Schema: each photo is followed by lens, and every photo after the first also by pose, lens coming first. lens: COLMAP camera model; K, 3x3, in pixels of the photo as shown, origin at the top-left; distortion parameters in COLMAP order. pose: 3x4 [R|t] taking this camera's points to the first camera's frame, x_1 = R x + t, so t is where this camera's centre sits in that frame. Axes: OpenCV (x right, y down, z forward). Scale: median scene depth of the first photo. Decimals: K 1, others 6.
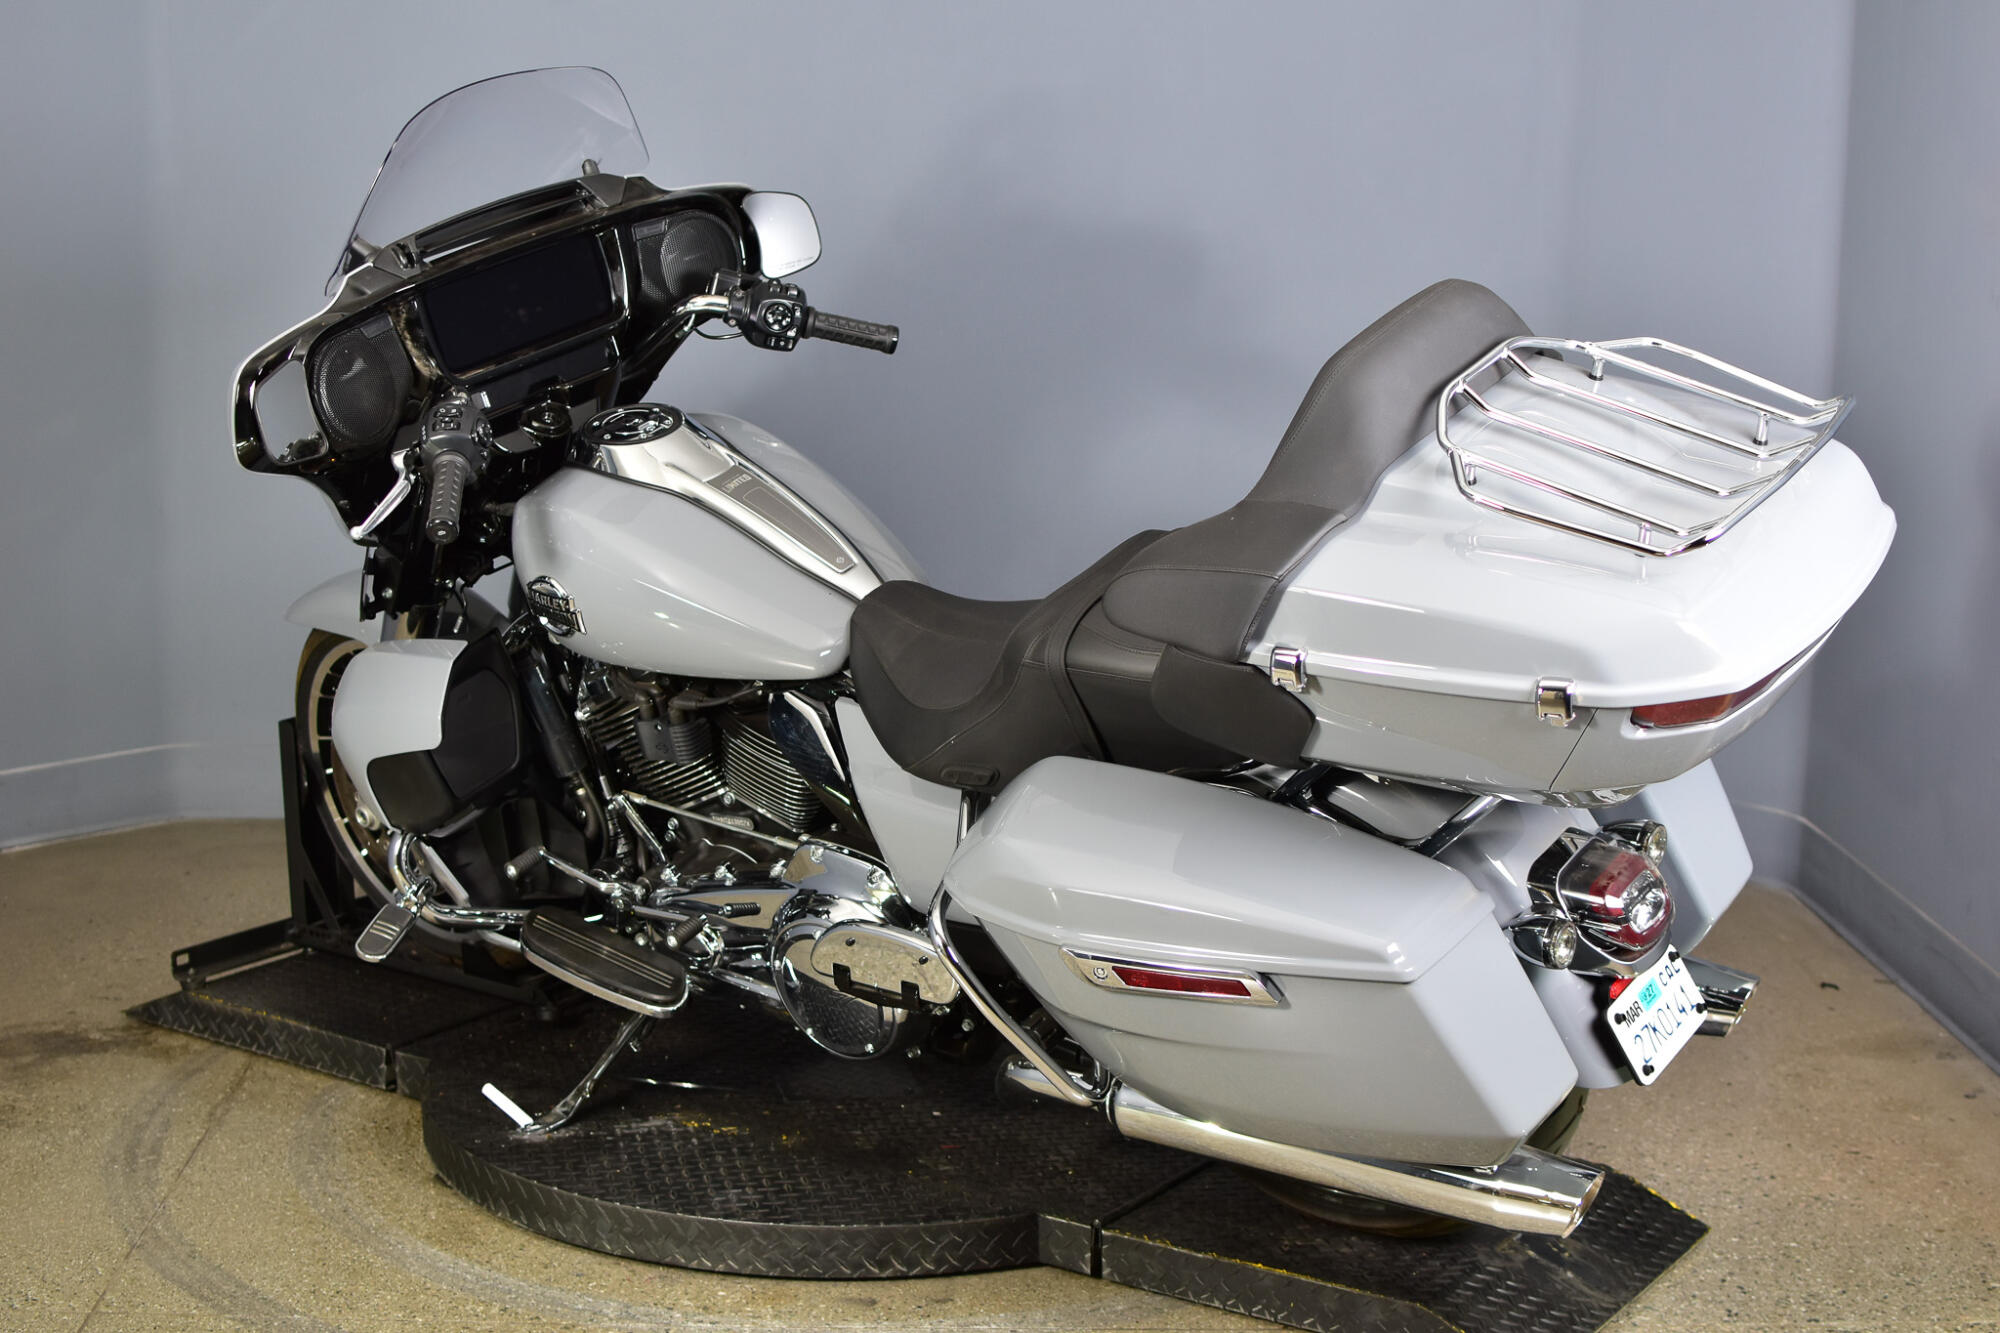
lens RADIAL K [[2858.4, 0, 1000.0], [0, 2858.4, 666.5], [0, 0, 1]] dist [-0.017719, -0.021356]
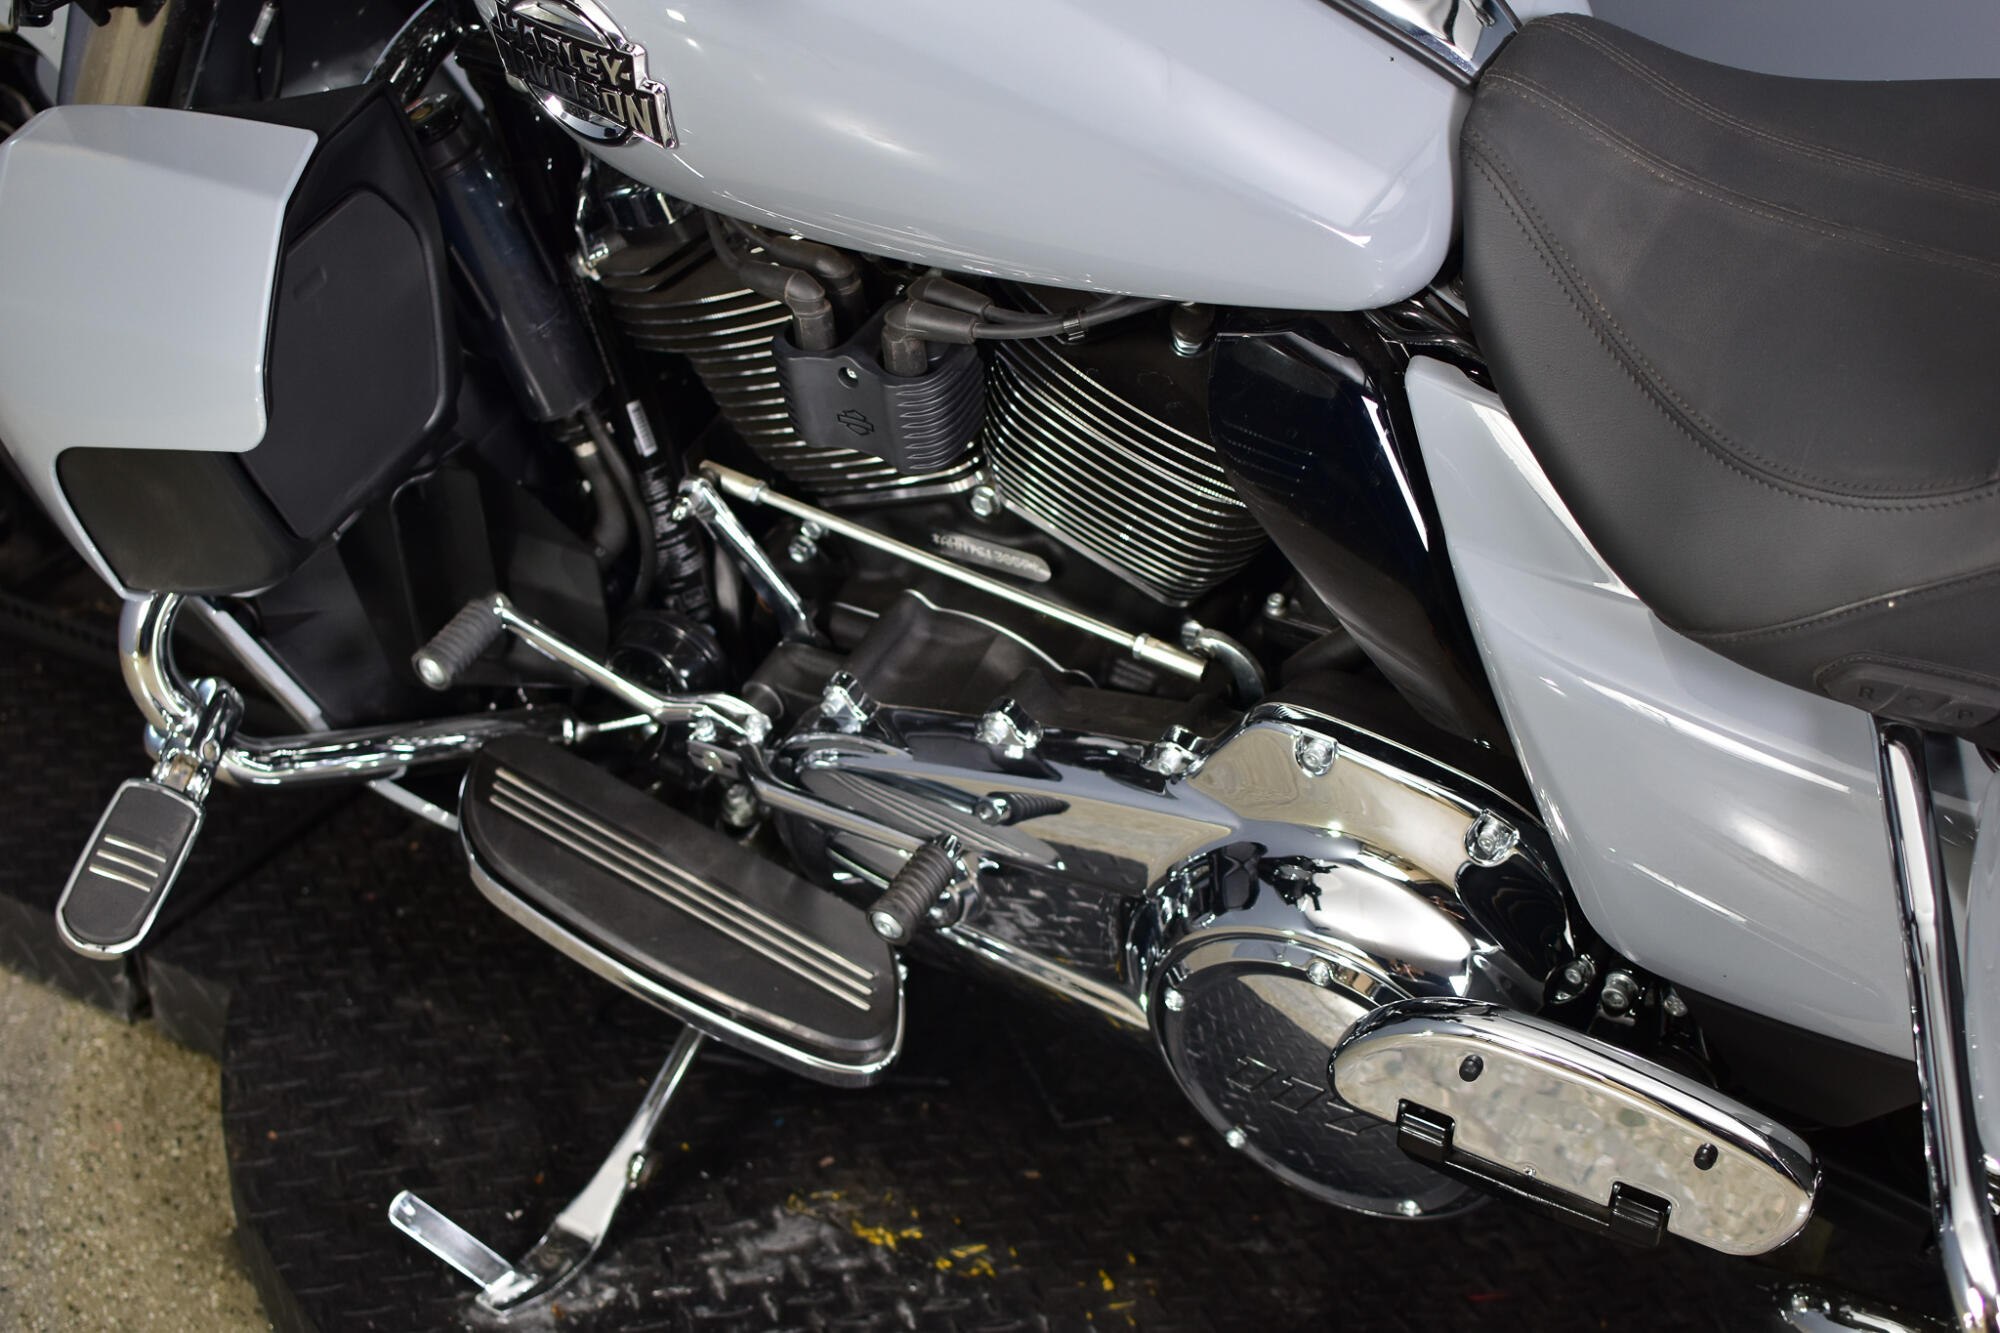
lens RADIAL K [[3092.1, 0, 1003.8], [0, 3092.1, 612.1], [0, 0, 1]] dist [-0.140840, 0.022198]
pose [[0.995253, -0.004770, 0.097203, -0.132695], [-0.022943, 0.959145, 0.281984, -0.059392], [-0.094577, -0.282875, 0.954482, 0.581817]]
